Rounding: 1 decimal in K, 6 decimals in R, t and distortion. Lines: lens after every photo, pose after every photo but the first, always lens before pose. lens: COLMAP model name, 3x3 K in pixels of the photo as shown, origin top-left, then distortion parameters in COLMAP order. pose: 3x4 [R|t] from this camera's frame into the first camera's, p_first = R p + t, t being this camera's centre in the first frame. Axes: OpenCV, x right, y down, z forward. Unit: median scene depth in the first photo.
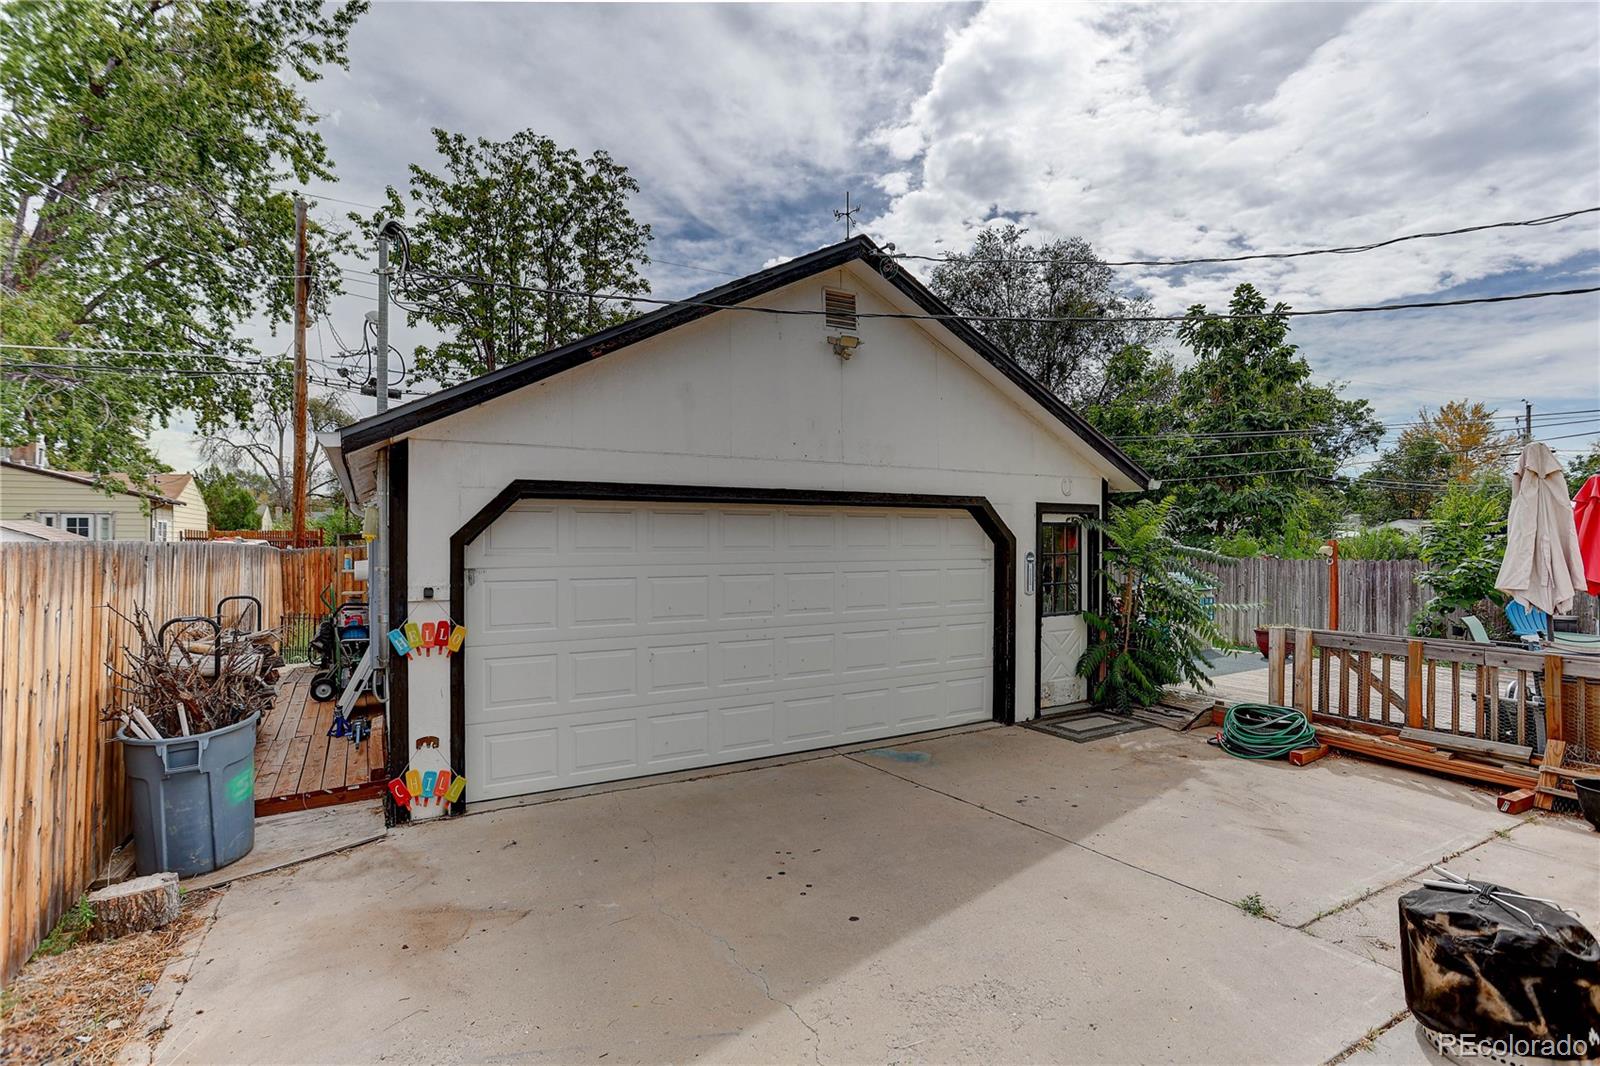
lens RADIAL K [[774.7, 0, 802.7], [0, 774.7, 535.2], [0, 0, 1]] dist [-0.041038, 0.025656]
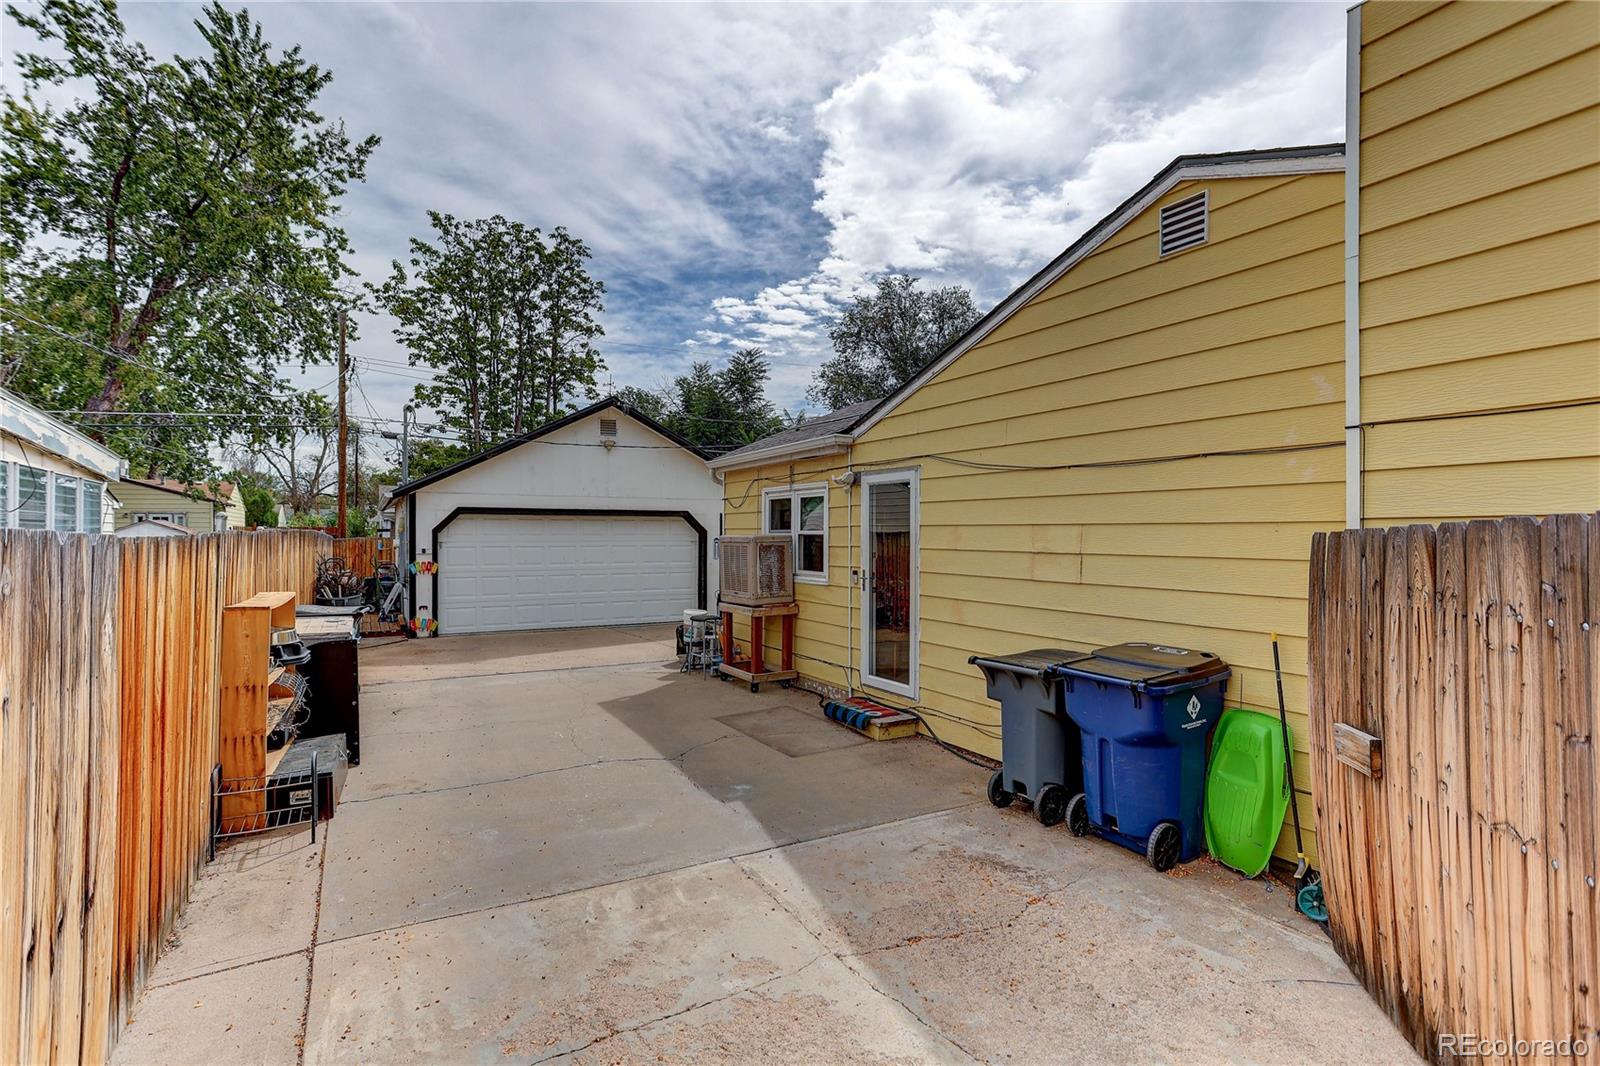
lens RADIAL K [[774.7, 0, 800.7], [0, 774.7, 538.6], [0, 0, 1]] dist [-0.041038, 0.025656]
pose [[0.999999, 0.000835, -0.001253, 0.149594], [-0.000824, 0.999958, 0.009092, 0.001664], [0.001260, -0.009091, 0.999958, -0.301847]]
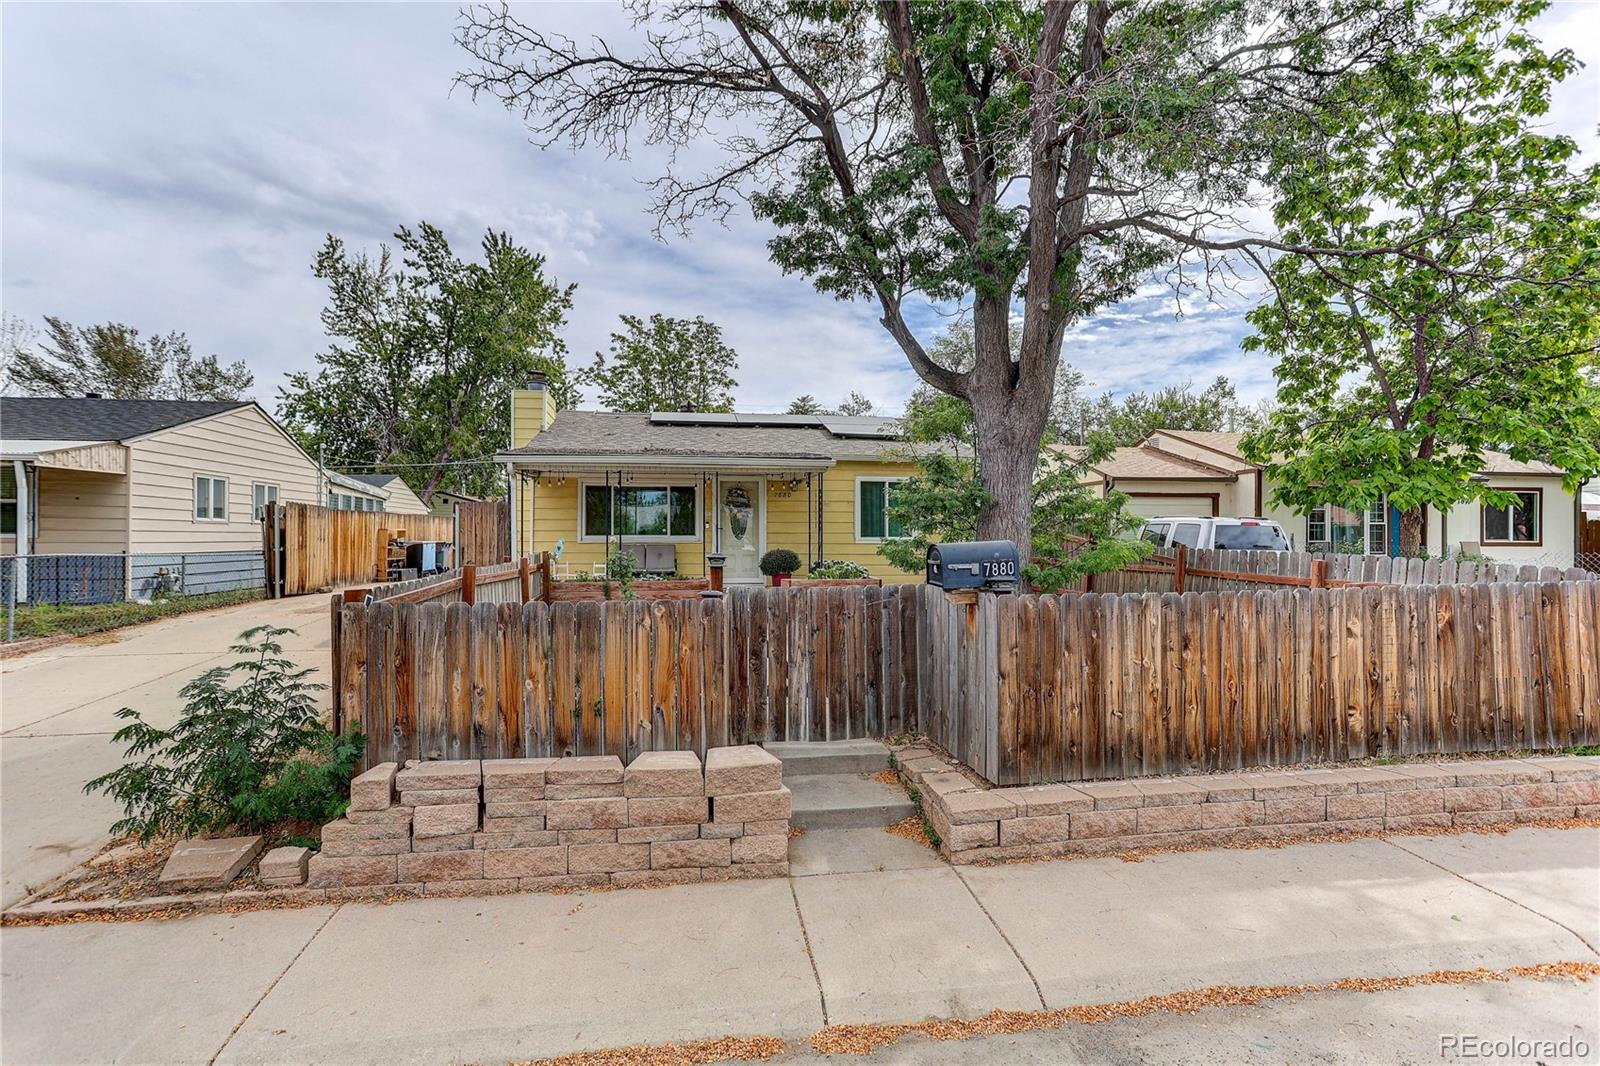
lens RADIAL K [[774.7, 0, 789.9], [0, 774.7, 537.4], [0, 0, 1]] dist [-0.041038, 0.025656]
pose [[0.927711, 0.005635, -0.373257, 0.689347], [-0.006304, 0.999980, -0.000572, 0.026620], [0.373246, 0.002884, 0.927728, -0.688037]]
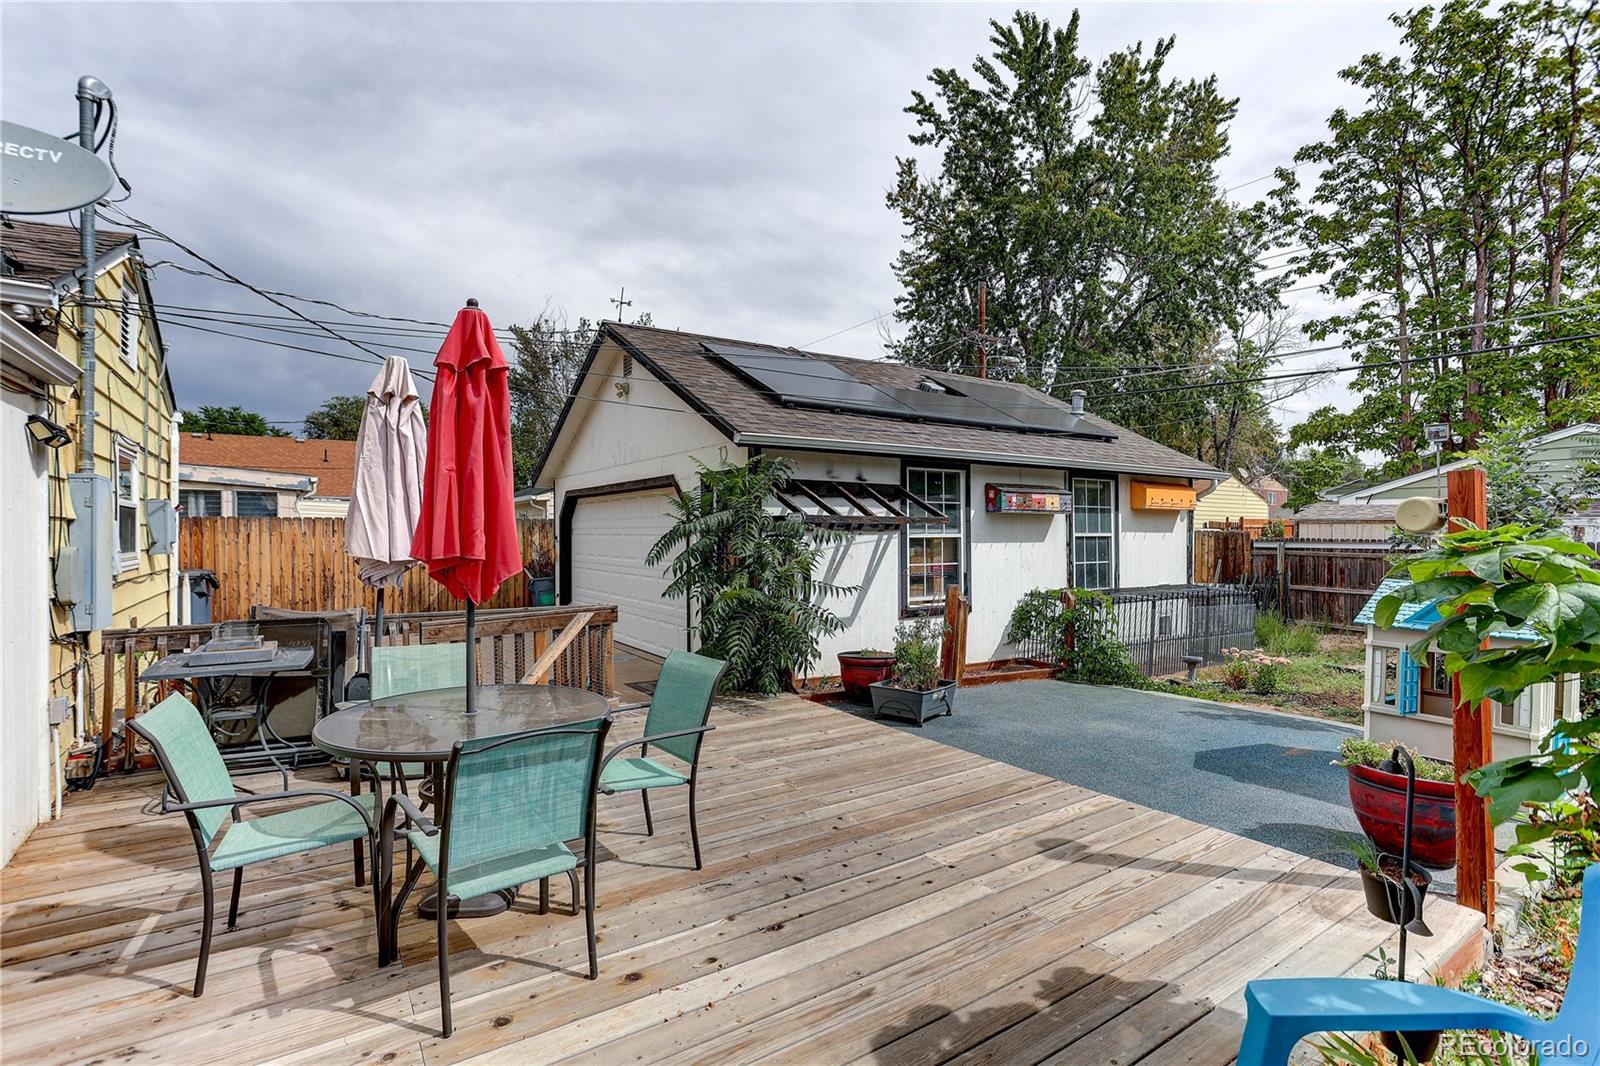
lens RADIAL K [[774.7, 0, 800.9], [0, 774.7, 533.8], [0, 0, 1]] dist [-0.041038, 0.025656]
pose [[0.065162, 0.002812, -0.997871, 0.404470], [0.001511, 0.999995, 0.002917, 0.010974], [0.997874, -0.001698, 0.065158, 0.323800]]
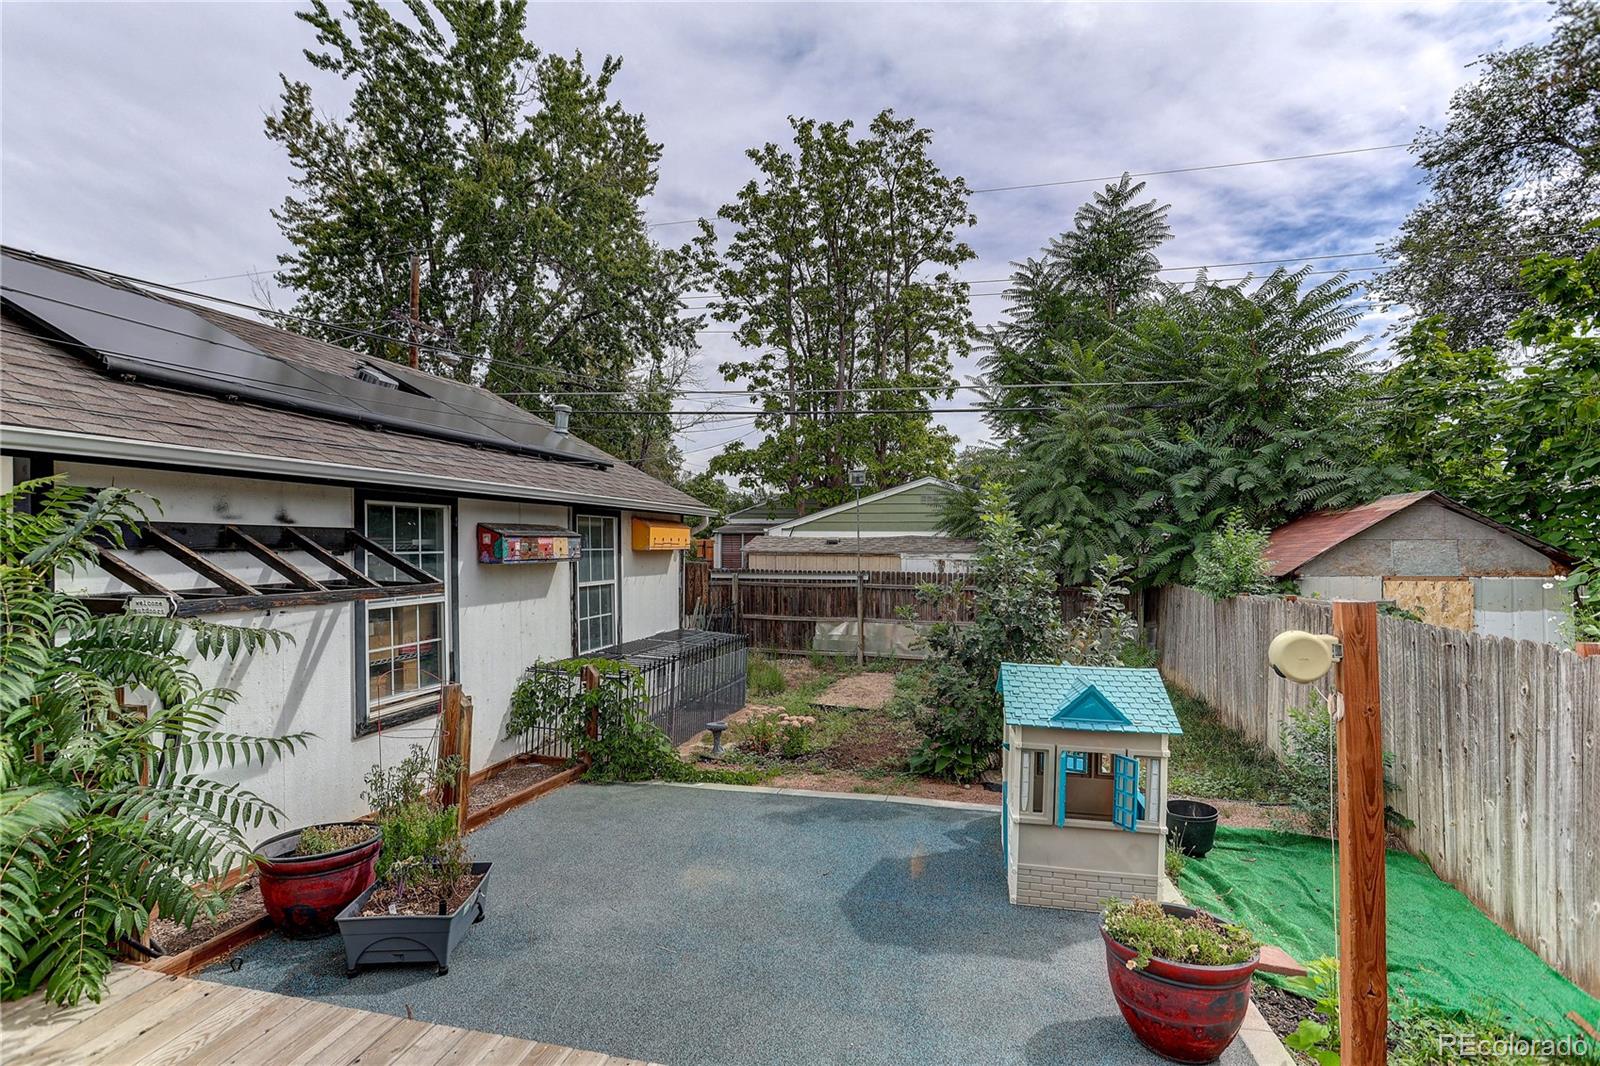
lens RADIAL K [[774.7, 0, 795.7], [0, 774.7, 542.9], [0, 0, 1]] dist [-0.041038, 0.025656]
pose [[0.715887, 0.002790, -0.698210, 0.313441], [-0.001424, 0.999996, 0.002537, -0.004621], [0.698215, -0.000822, 0.715888, 0.322814]]
